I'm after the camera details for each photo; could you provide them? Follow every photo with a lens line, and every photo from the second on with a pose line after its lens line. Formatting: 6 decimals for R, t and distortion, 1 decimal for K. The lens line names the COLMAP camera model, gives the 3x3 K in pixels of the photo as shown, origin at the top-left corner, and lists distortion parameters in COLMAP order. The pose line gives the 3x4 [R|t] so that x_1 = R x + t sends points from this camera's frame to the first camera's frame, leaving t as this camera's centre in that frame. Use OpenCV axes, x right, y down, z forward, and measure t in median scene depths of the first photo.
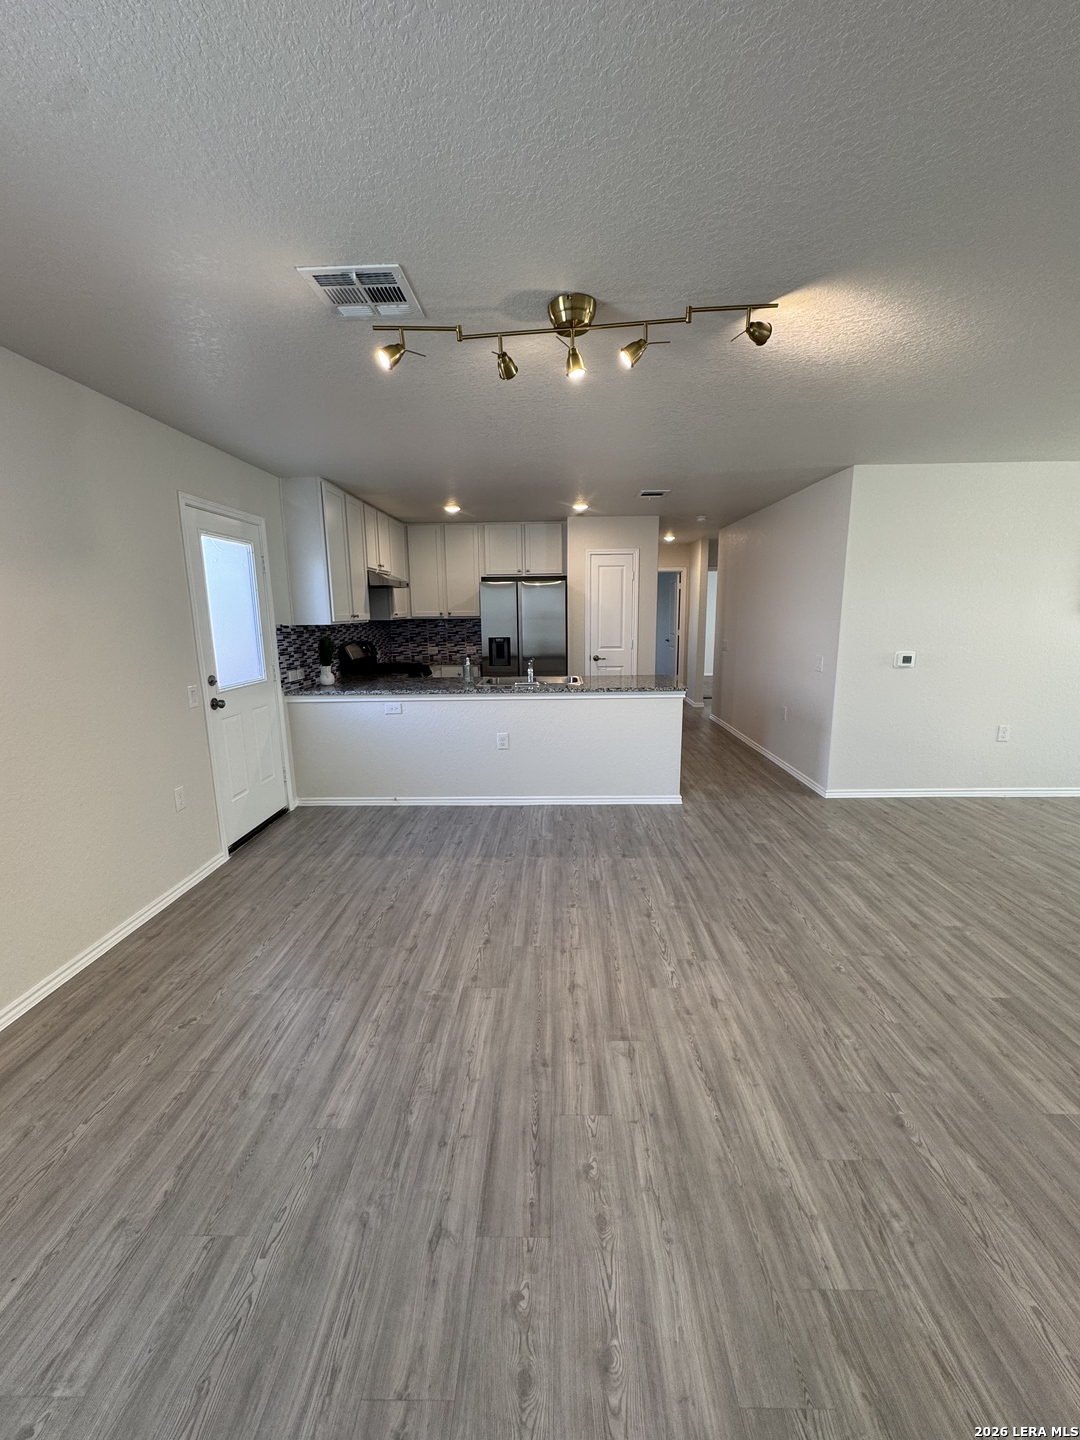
lens RADIAL K [[576.9, 0, 539.0], [0, 576.9, 717.7], [0, 0, 1]] dist [-0.006122, 0.002177]
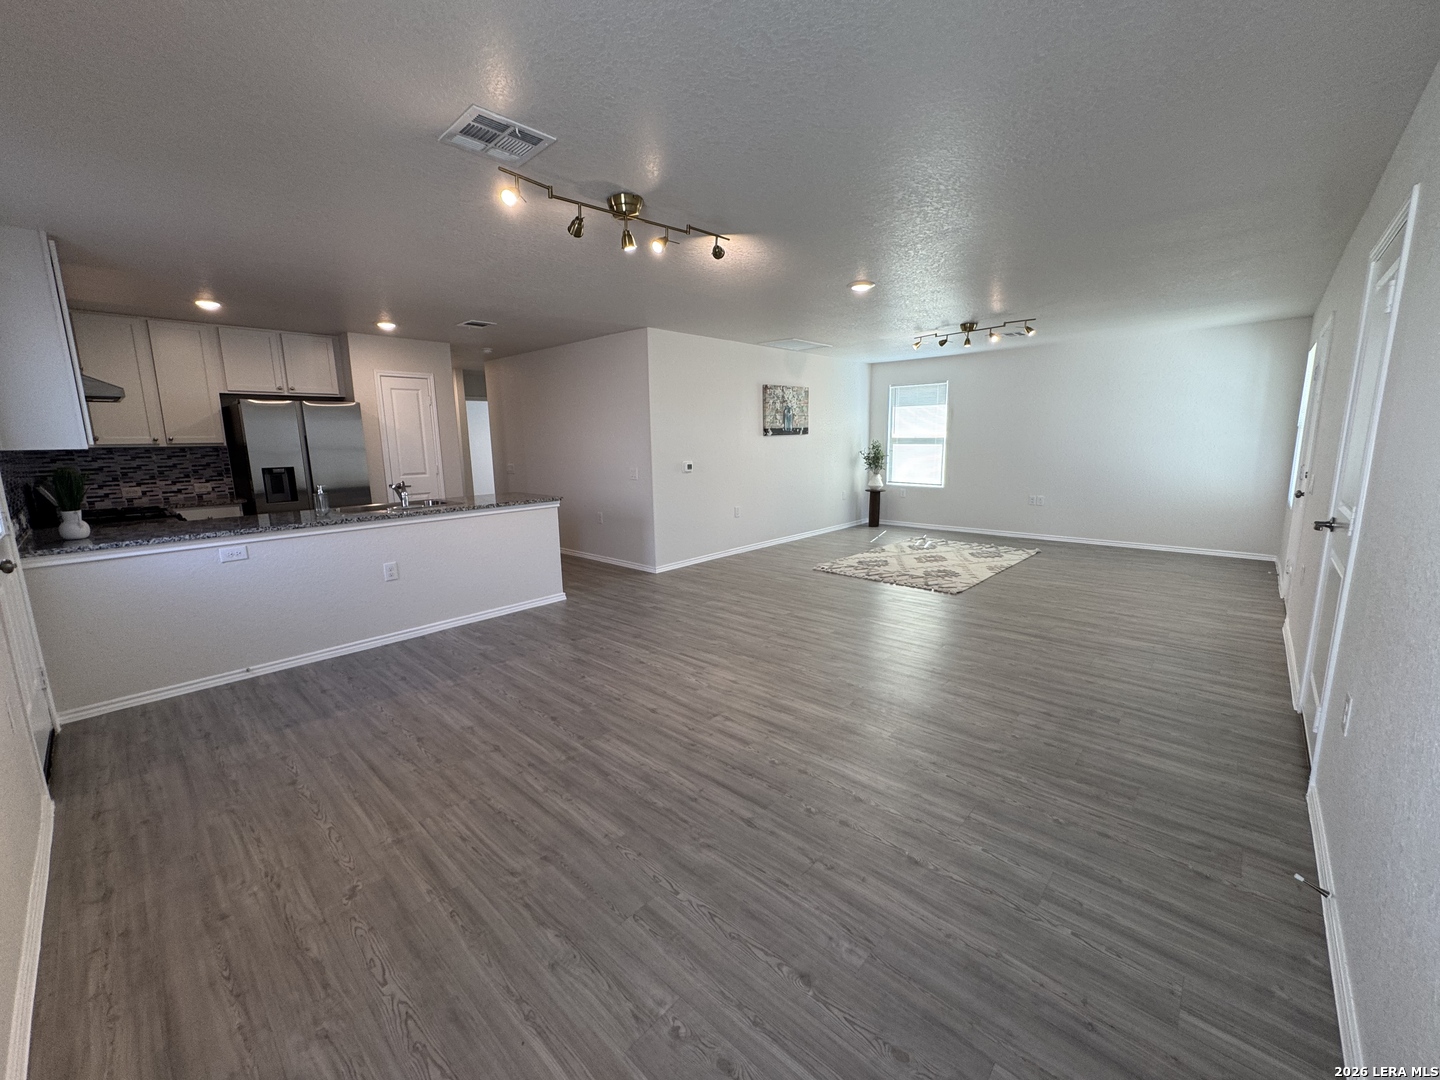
lens RADIAL K [[576.9, 0, 724.8], [0, 576.9, 529.7], [0, 0, 1]] dist [-0.006122, 0.002177]
pose [[0.655995, -0.117337, 0.745589, -0.420099], [0.146475, 0.988853, 0.026746, 0.030196], [-0.740416, 0.091665, 0.665869, -0.011251]]
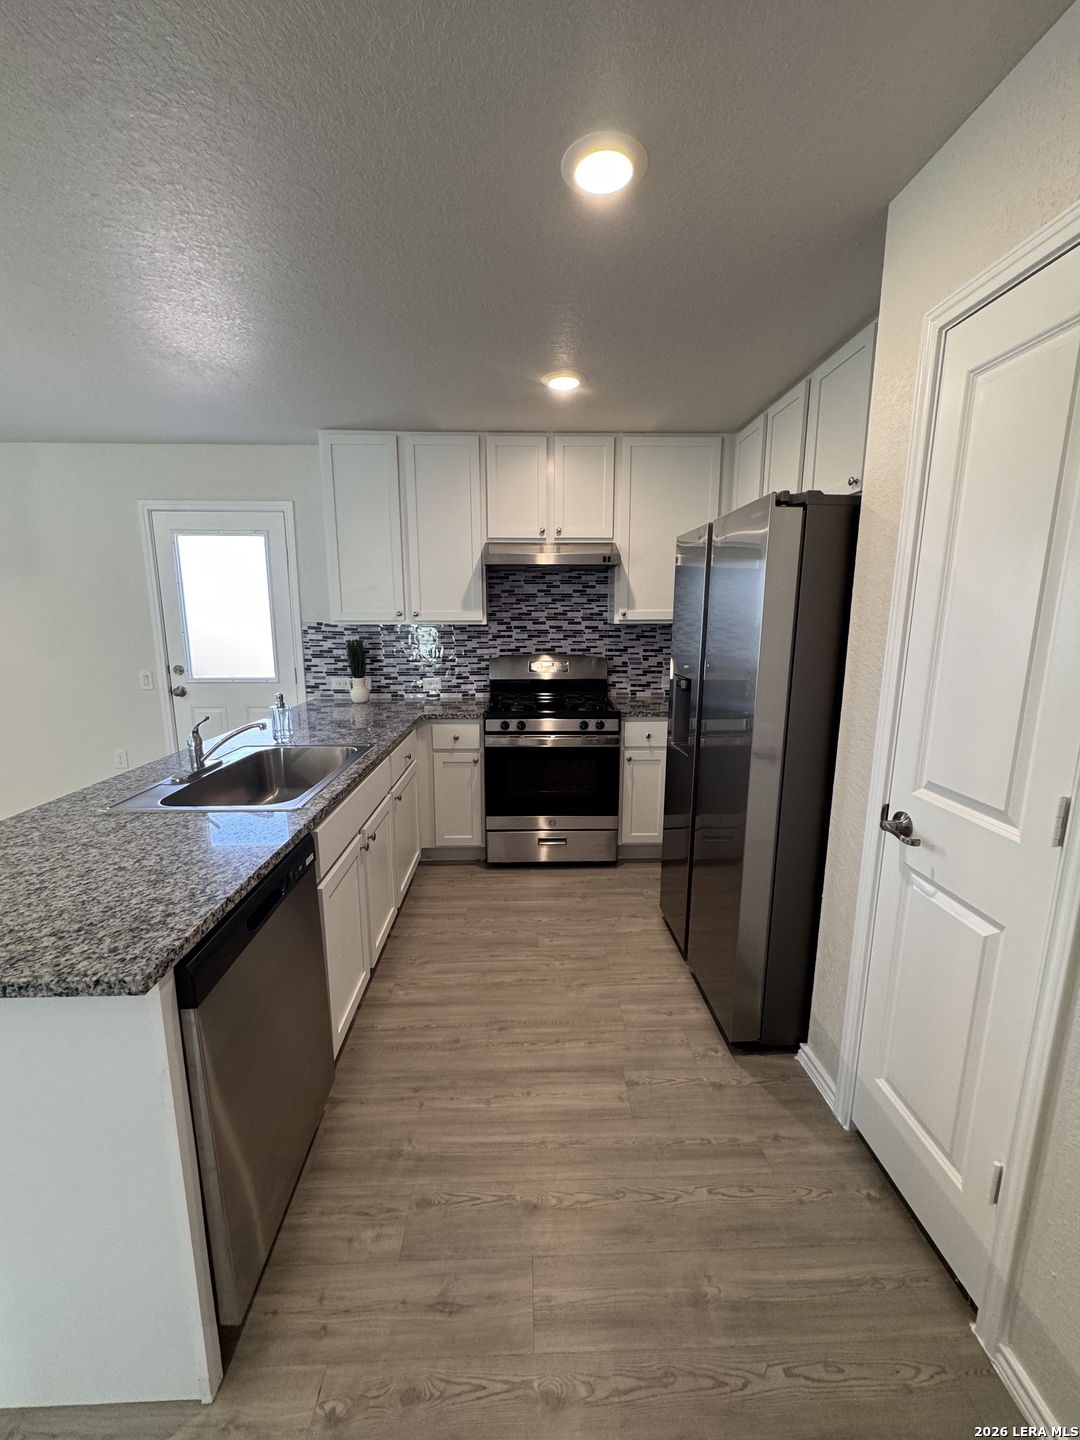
lens RADIAL K [[576.9, 0, 541.7], [0, 576.9, 719.2], [0, 0, 1]] dist [-0.006122, 0.002177]
pose [[0.061734, 0.191060, -0.979635, 0.473975], [-0.181820, 0.967237, 0.177185, -0.249175], [0.981392, 0.167179, 0.094450, 1.349242]]
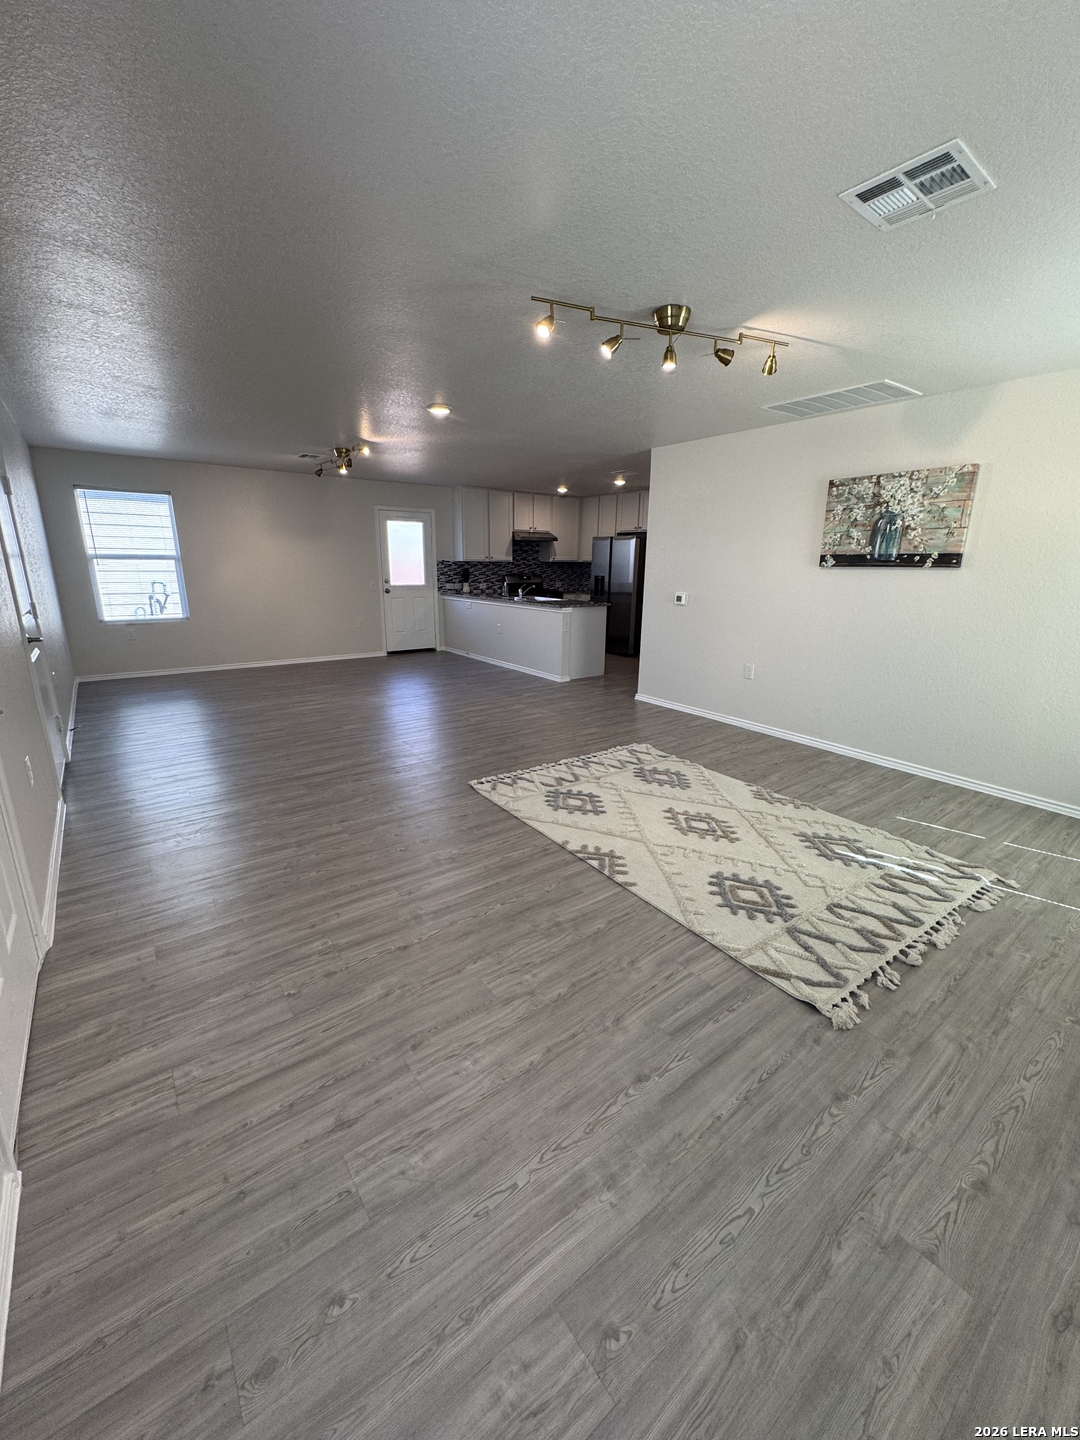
lens RADIAL K [[576.9, 0, 542.2], [0, 576.9, 725.4], [0, 0, 1]] dist [-0.006122, 0.002177]
pose [[0.622360, 0.235889, -0.746340, 1.553058], [-0.162256, 0.971677, 0.171807, 0.001118], [0.765729, 0.014173, 0.643007, -0.051507]]
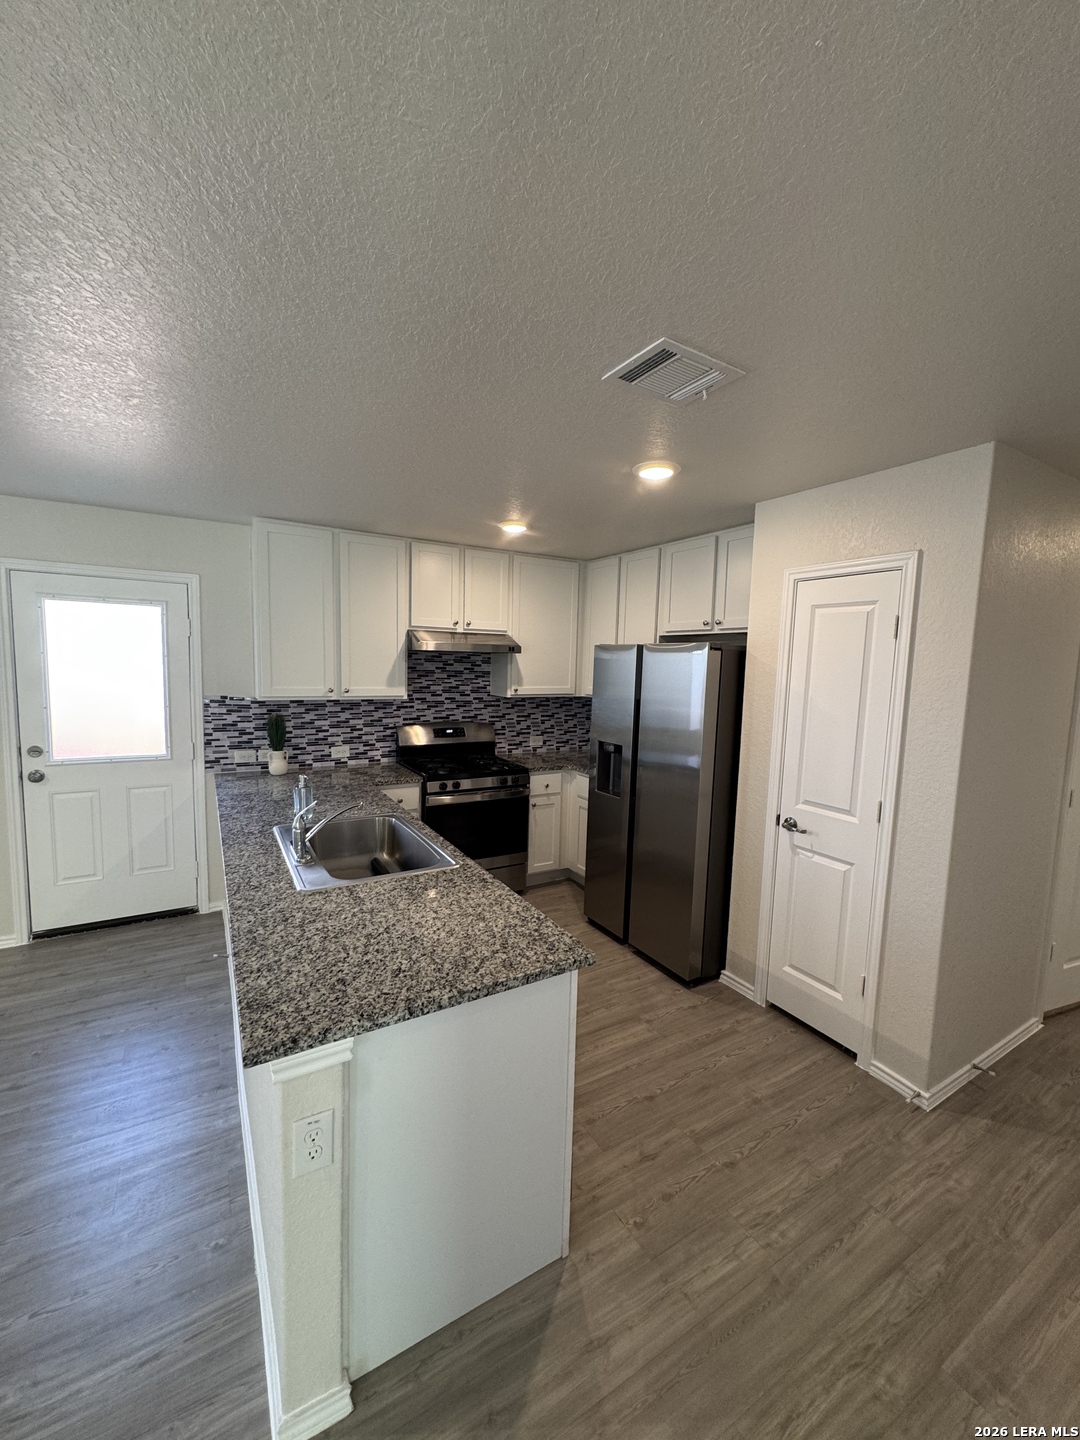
lens RADIAL K [[576.9, 0, 542.3], [0, 576.9, 719.5], [0, 0, 1]] dist [-0.006122, 0.002177]
pose [[0.533268, 0.111031, -0.838628, 0.550441], [-0.186336, 0.982418, 0.011580, -0.238341], [0.825169, 0.150092, 0.544581, 0.989957]]
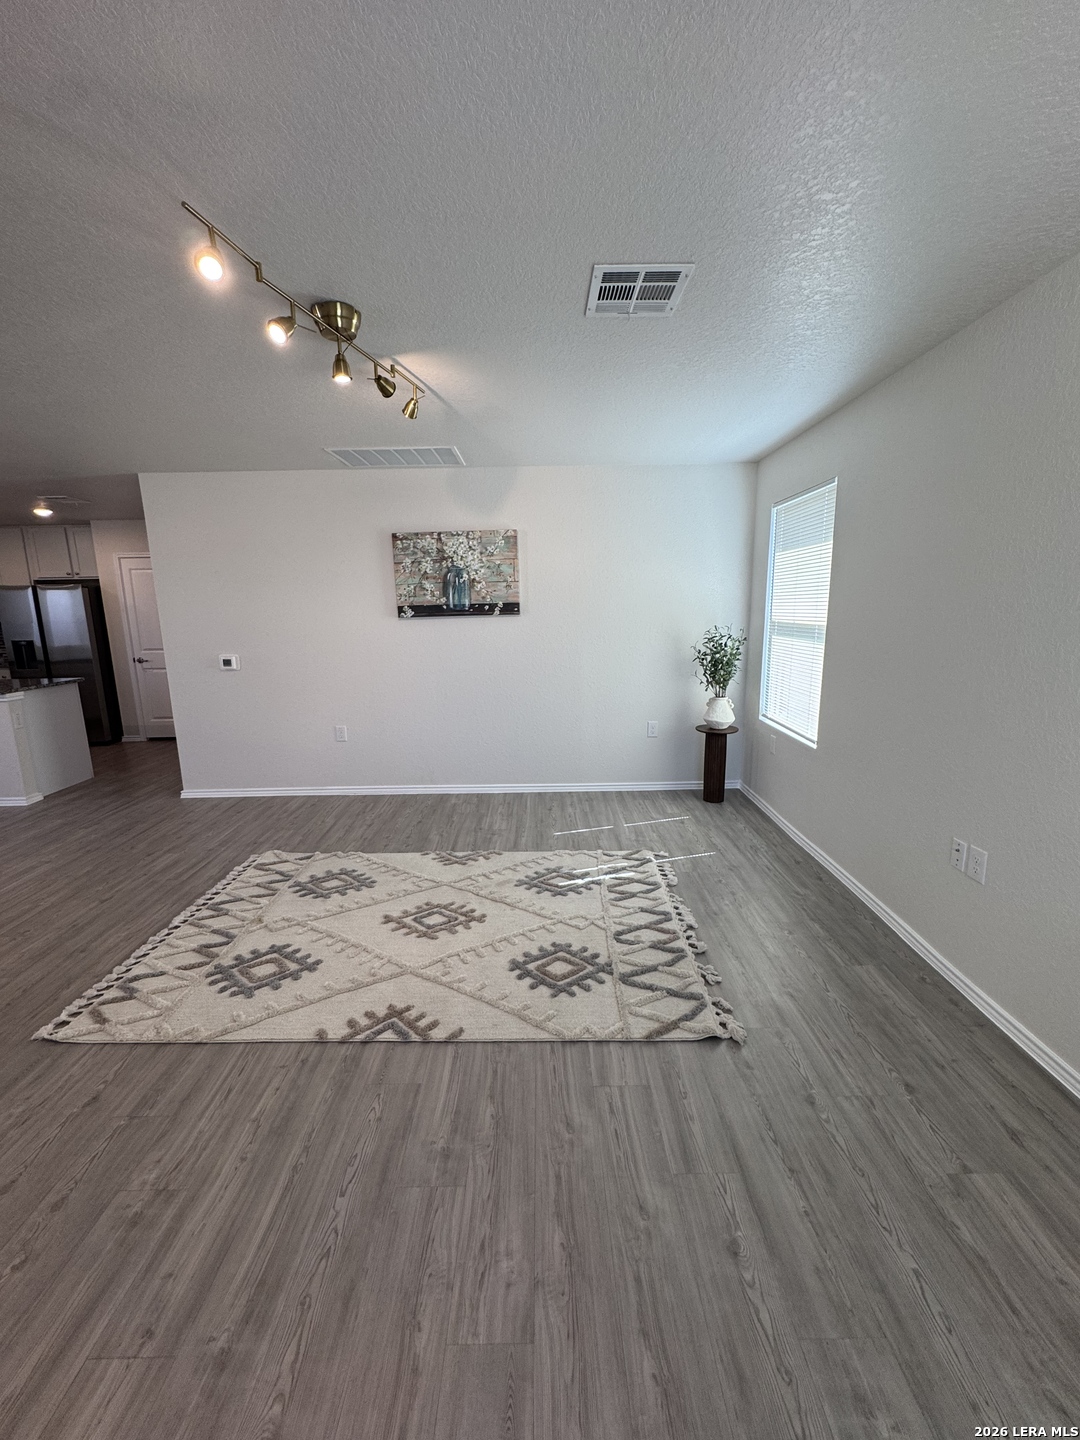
lens RADIAL K [[576.9, 0, 544.9], [0, 576.9, 724.2], [0, 0, 1]] dist [-0.006122, 0.002177]
pose [[0.999232, -0.010607, 0.037712, 1.230297], [0.009843, 0.999744, 0.020395, -0.007509], [-0.037919, -0.020008, 0.999080, -0.052374]]
